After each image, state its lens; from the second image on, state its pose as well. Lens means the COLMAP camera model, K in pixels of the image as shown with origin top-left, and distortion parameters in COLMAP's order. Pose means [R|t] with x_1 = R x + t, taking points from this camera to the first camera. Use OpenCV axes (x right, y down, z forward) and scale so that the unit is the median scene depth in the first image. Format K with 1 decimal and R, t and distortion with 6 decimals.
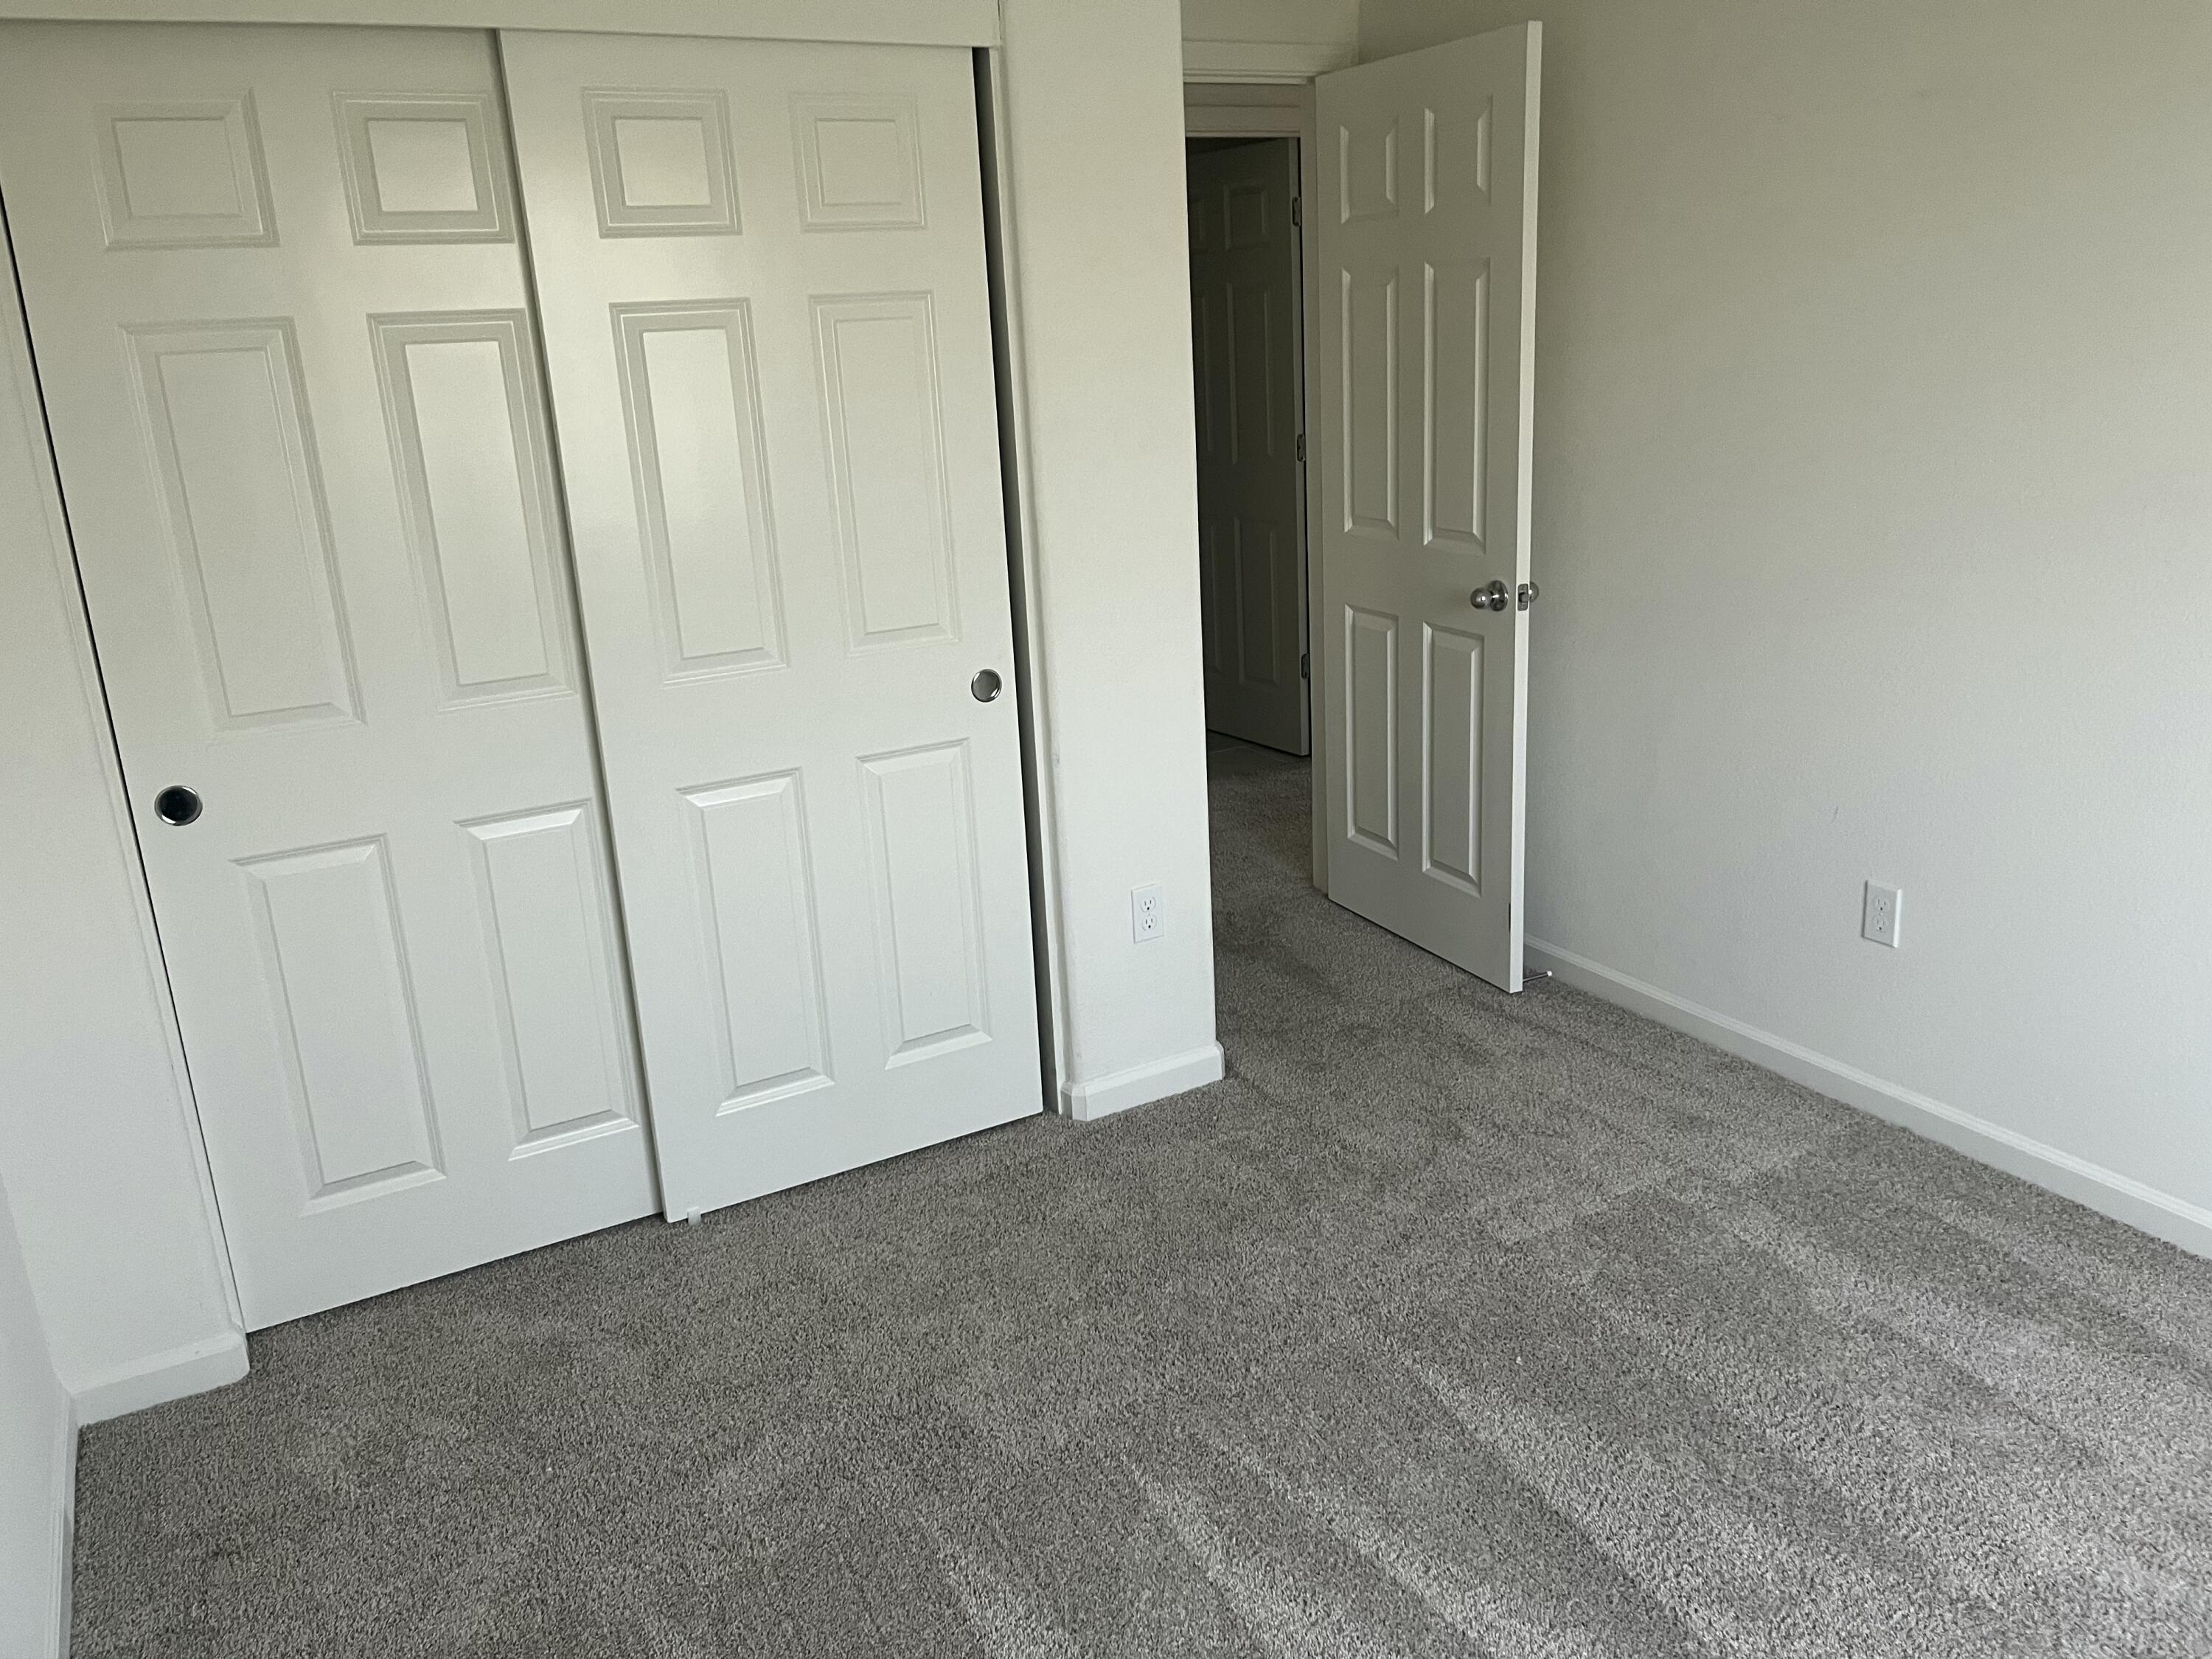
lens RADIAL K [[1689.3, 0, 1100.5], [0, 1689.3, 798.2], [0, 0, 1]] dist [0.058932, -0.069275]
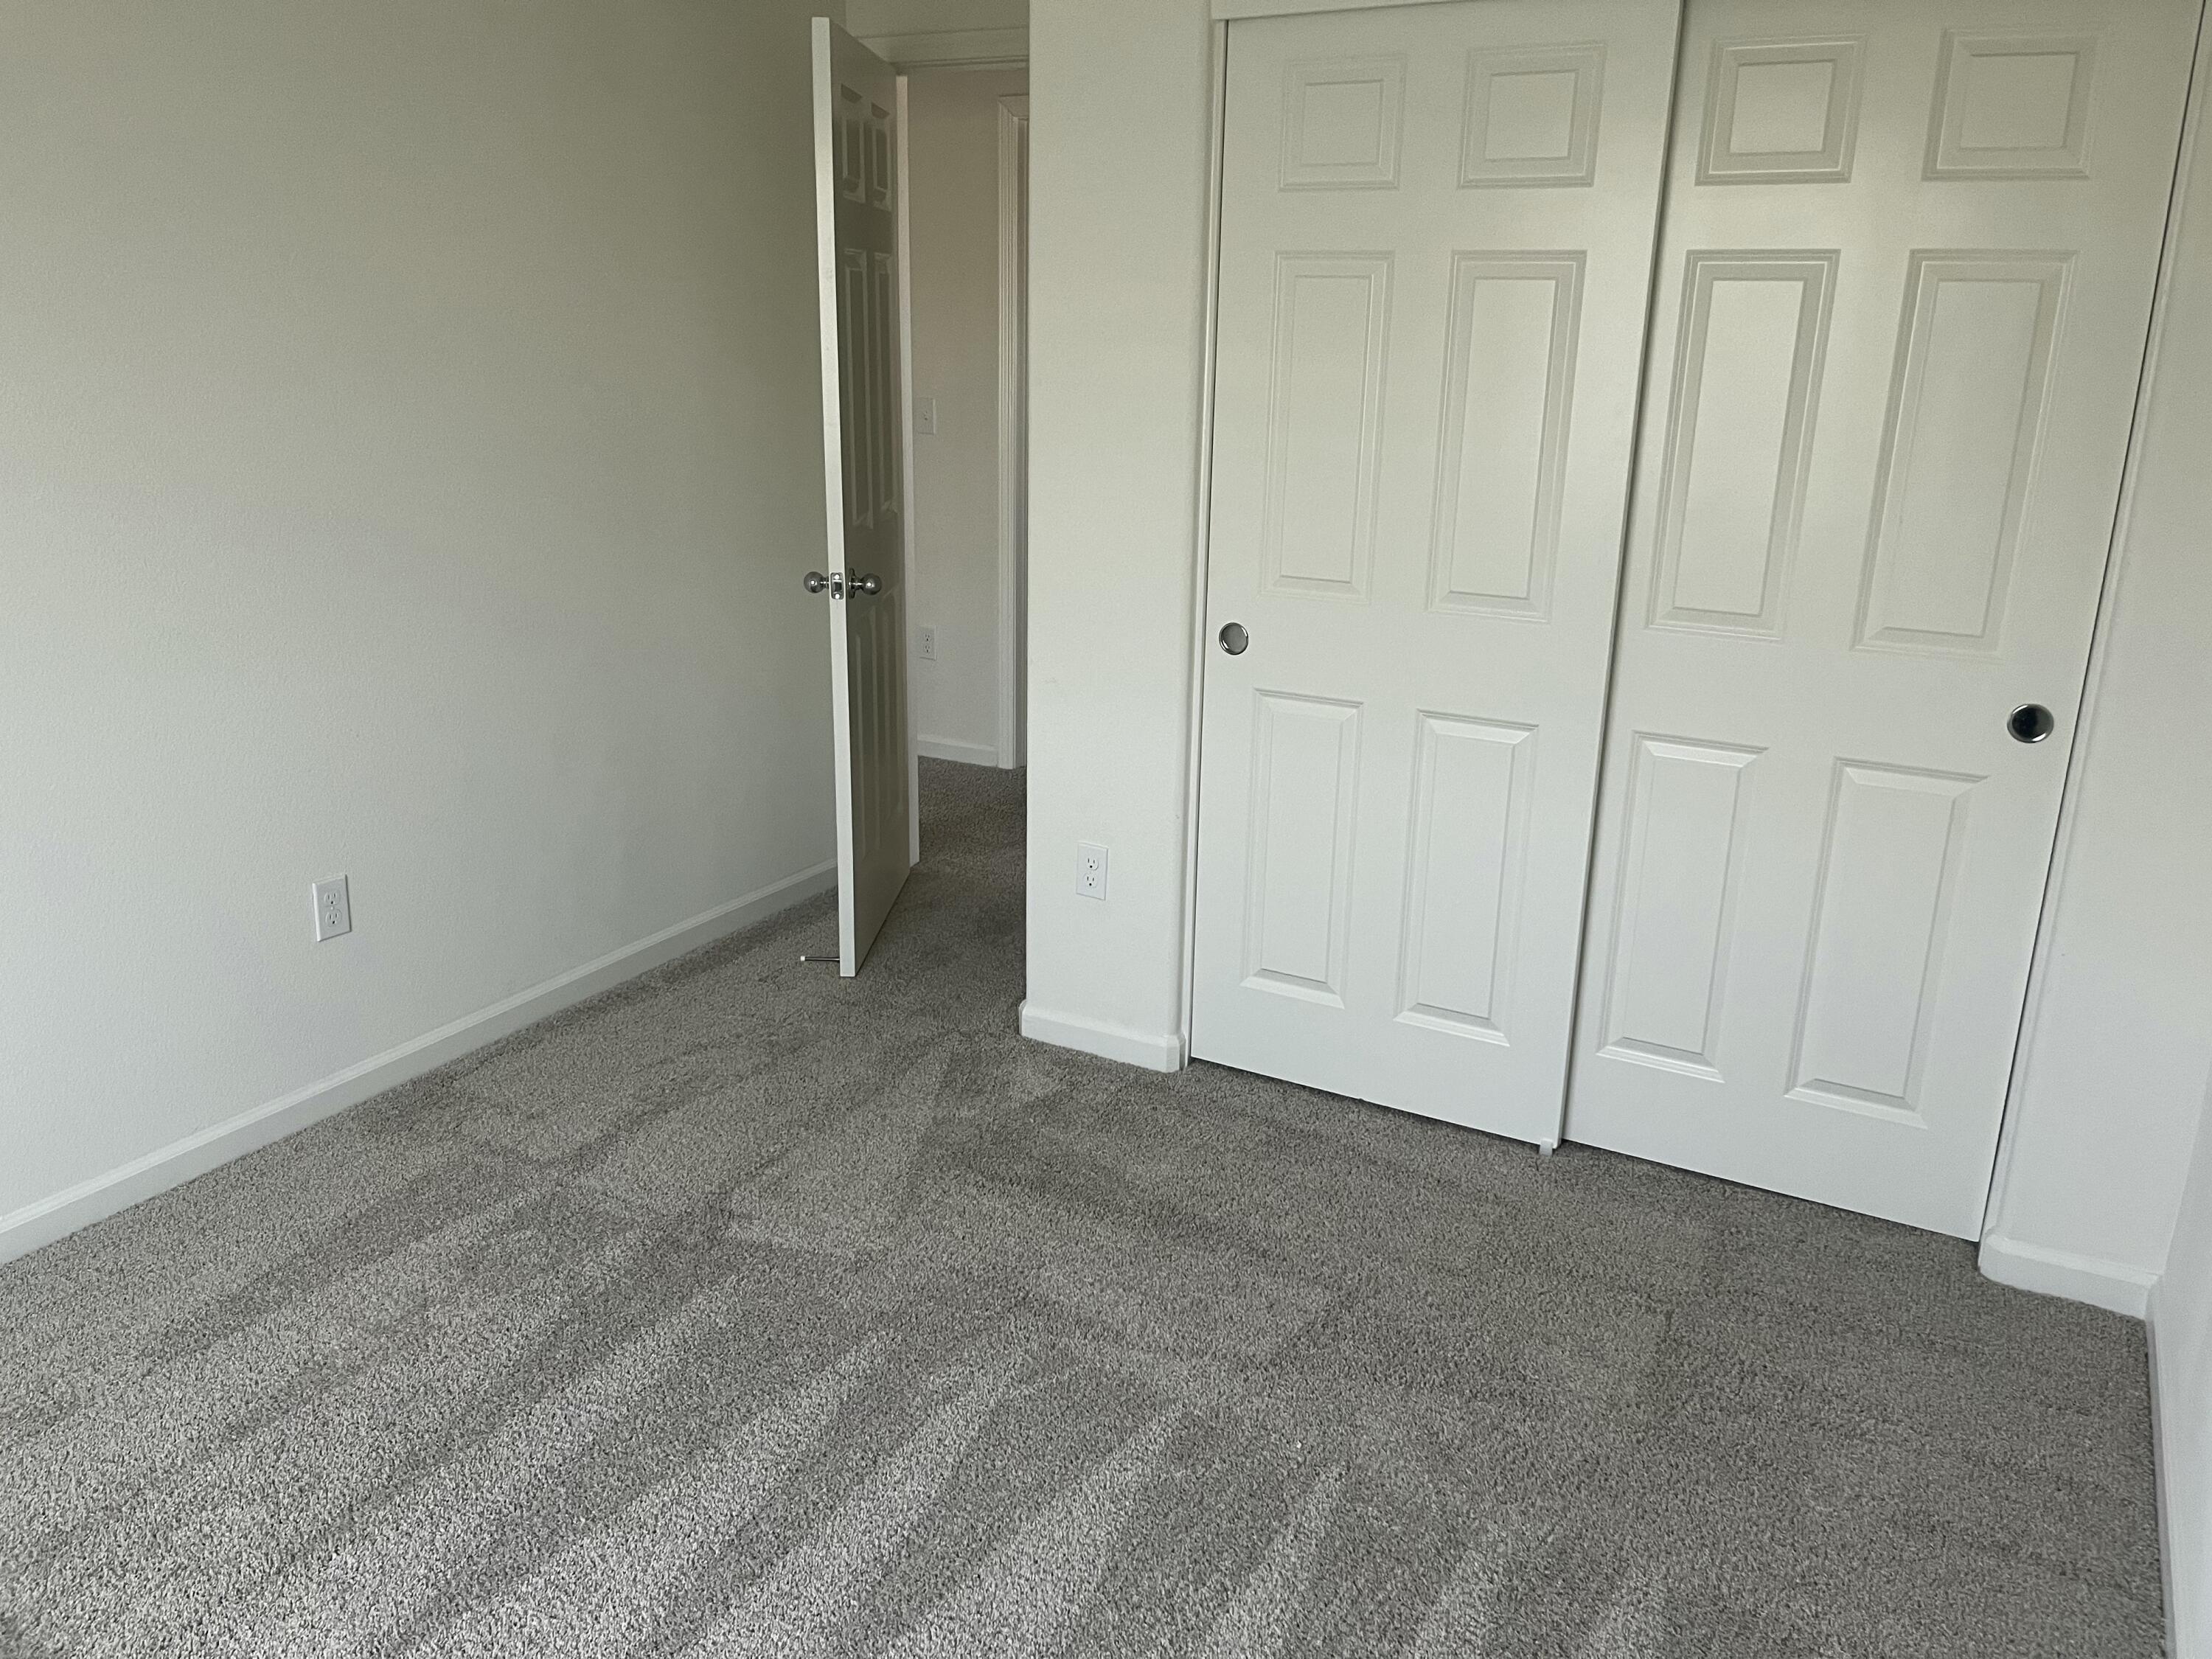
lens RADIAL K [[1668.6, 0, 1104.4], [0, 1668.6, 789.3], [0, 0, 1]] dist [-0.002513, -0.049264]
pose [[0.530980, 0.300231, -0.792415, 0.392979], [-0.264587, 0.947118, 0.181550, -0.077356], [0.805018, 0.113264, 0.582338, 0.193190]]
